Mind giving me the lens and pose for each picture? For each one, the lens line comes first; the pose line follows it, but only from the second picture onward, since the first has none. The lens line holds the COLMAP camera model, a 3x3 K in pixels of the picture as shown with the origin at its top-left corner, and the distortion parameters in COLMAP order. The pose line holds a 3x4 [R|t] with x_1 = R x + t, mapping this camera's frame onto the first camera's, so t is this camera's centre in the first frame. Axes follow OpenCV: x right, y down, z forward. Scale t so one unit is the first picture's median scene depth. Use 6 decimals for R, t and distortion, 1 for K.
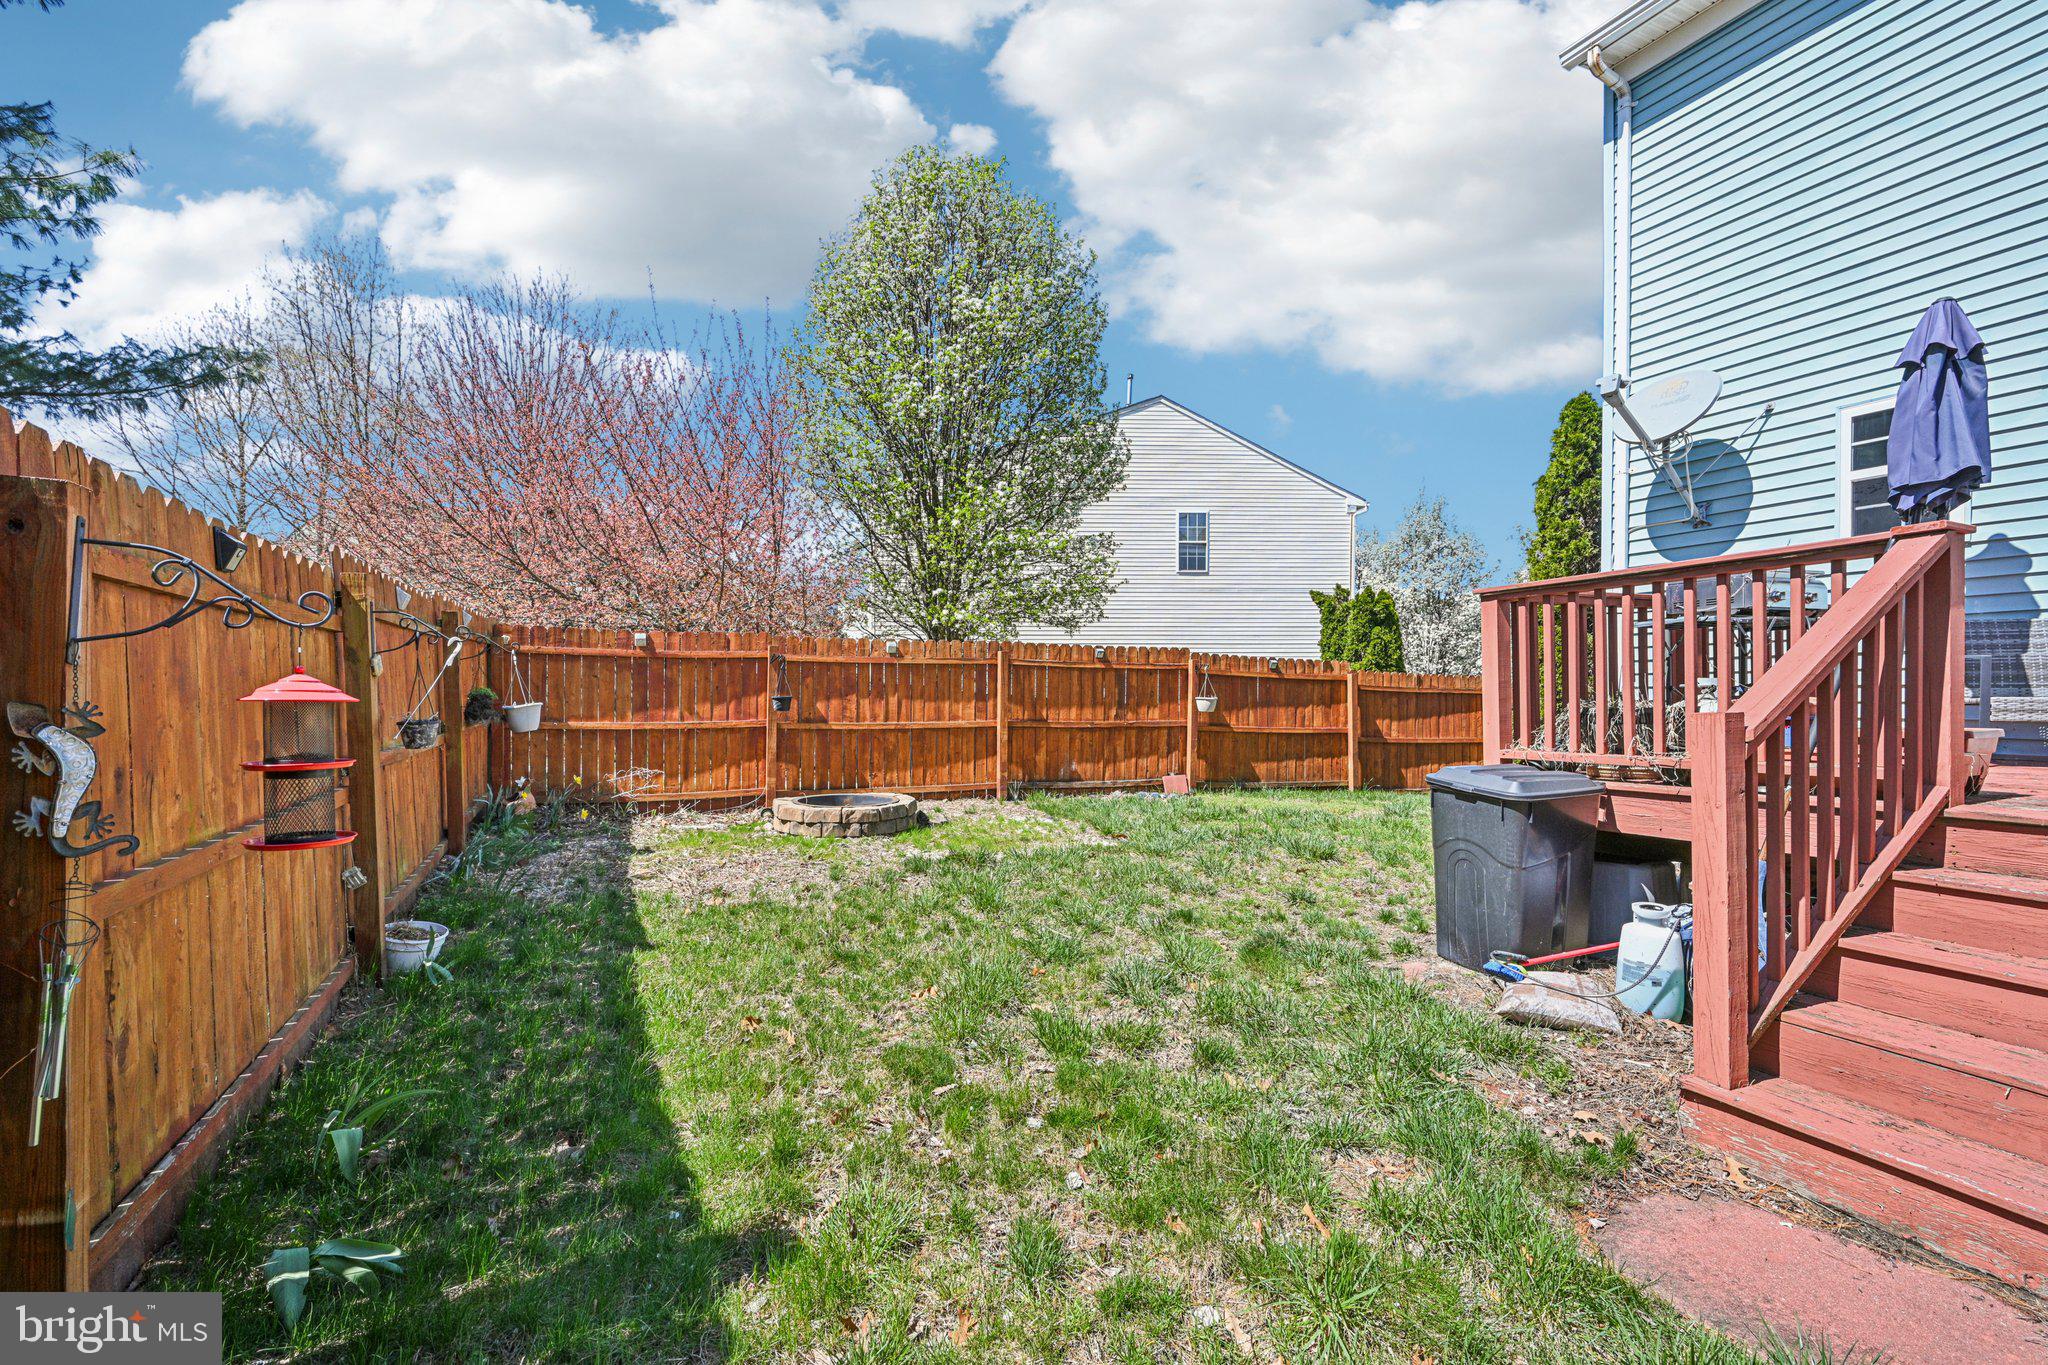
lens RADIAL K [[913.3, 0, 1029.0], [0, 913.3, 685.9], [0, 0, 1]] dist [0.006448, -0.002694]
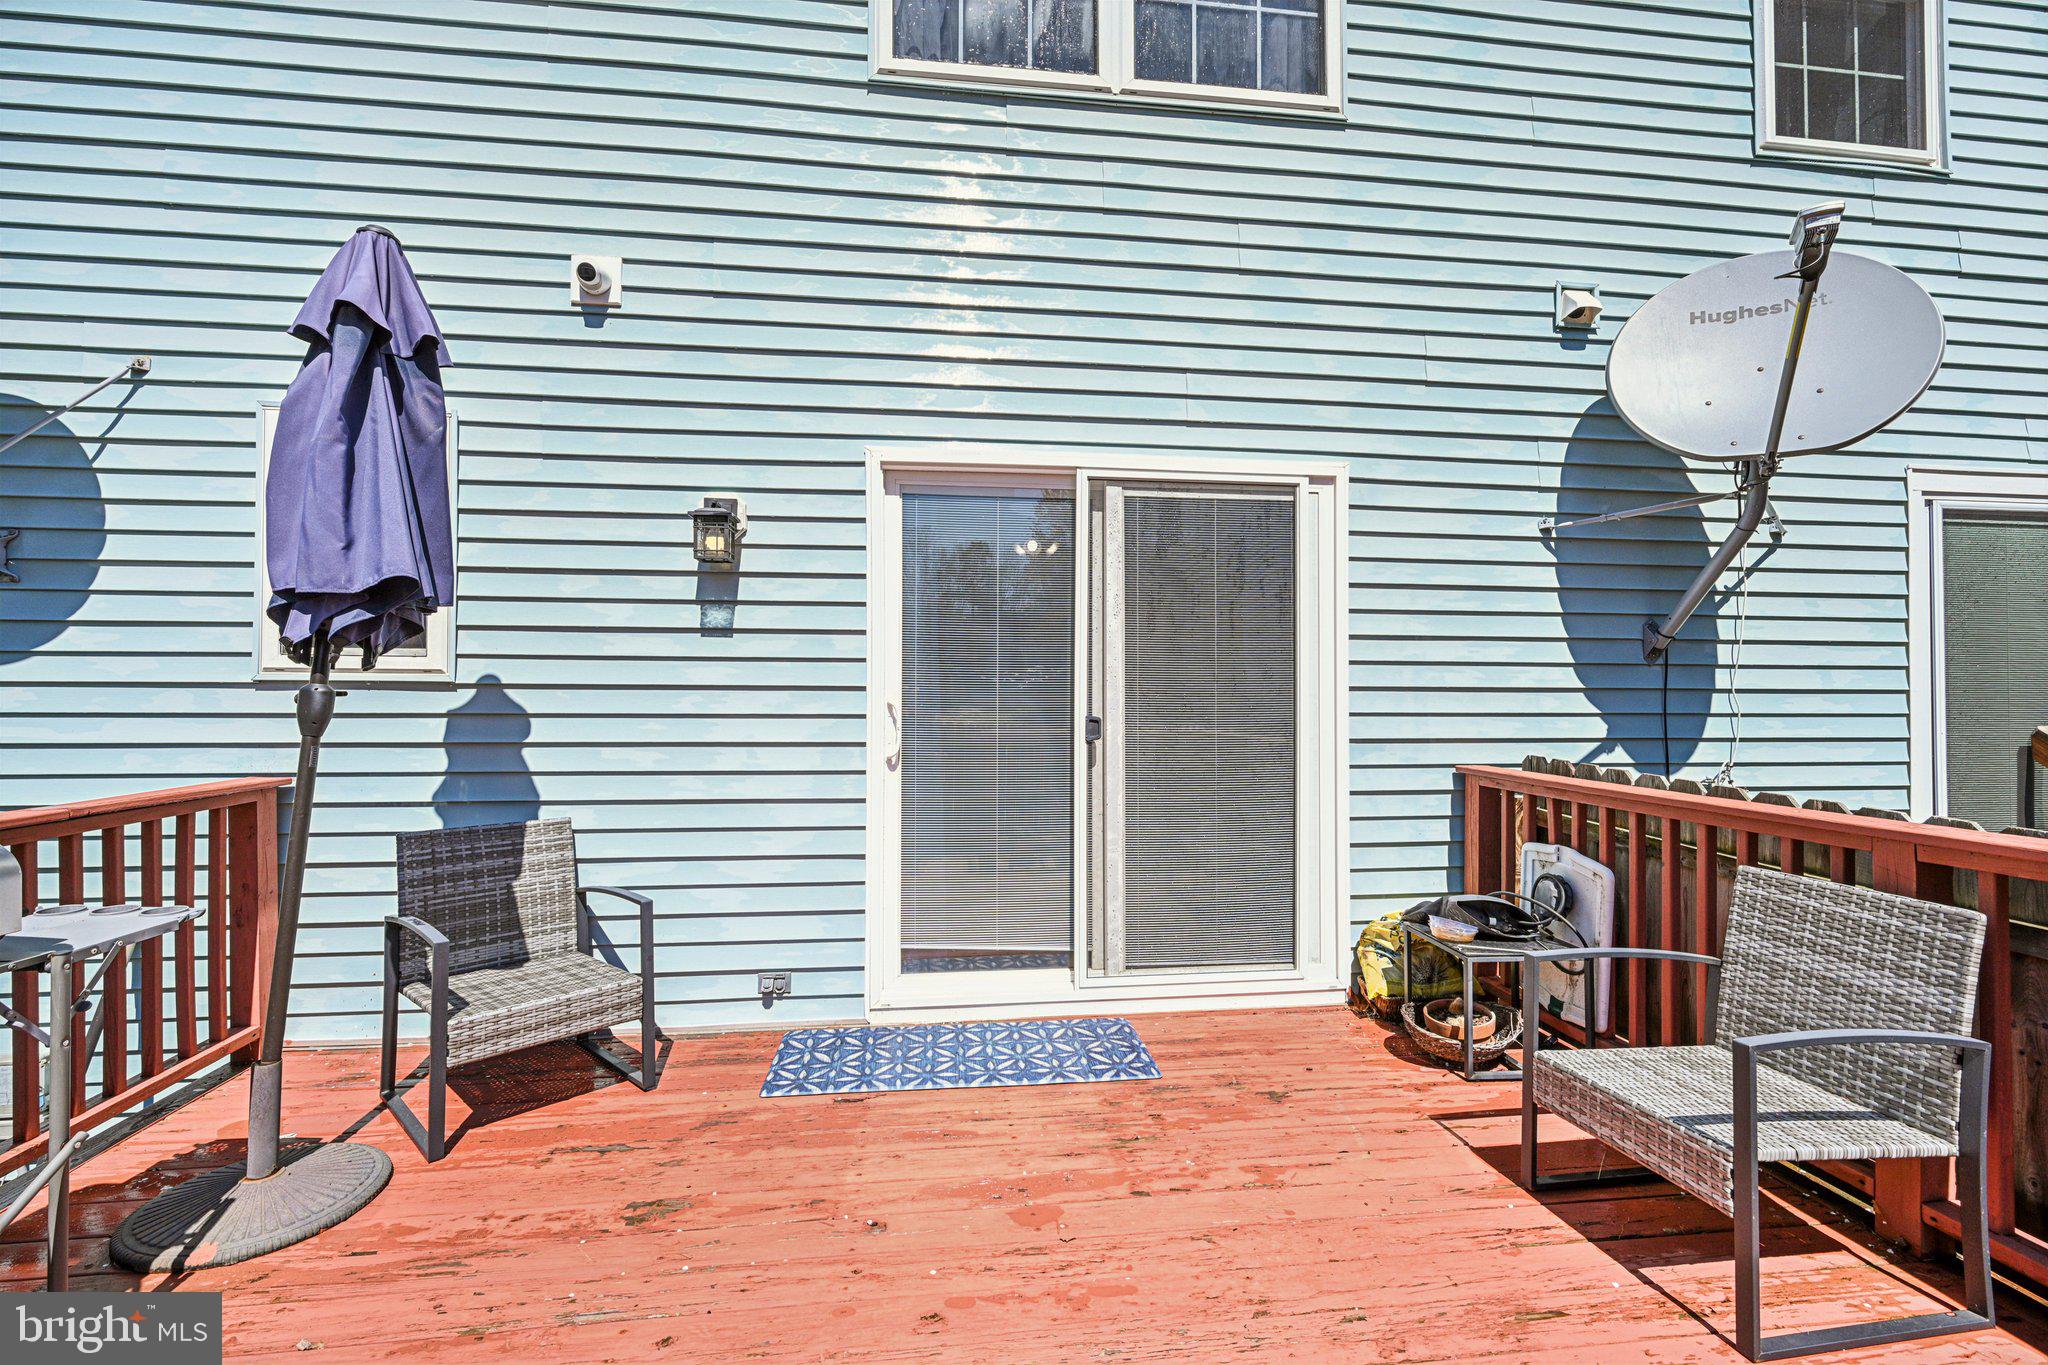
lens RADIAL K [[913.3, 0, 1021.3], [0, 913.3, 692.9], [0, 0, 1]] dist [0.006448, -0.002694]
pose [[0.267891, 0.000520, 0.963449, 0.386322], [-0.010683, 0.999940, 0.002431, -0.112229], [-0.963390, -0.010944, 0.267881, 0.337367]]
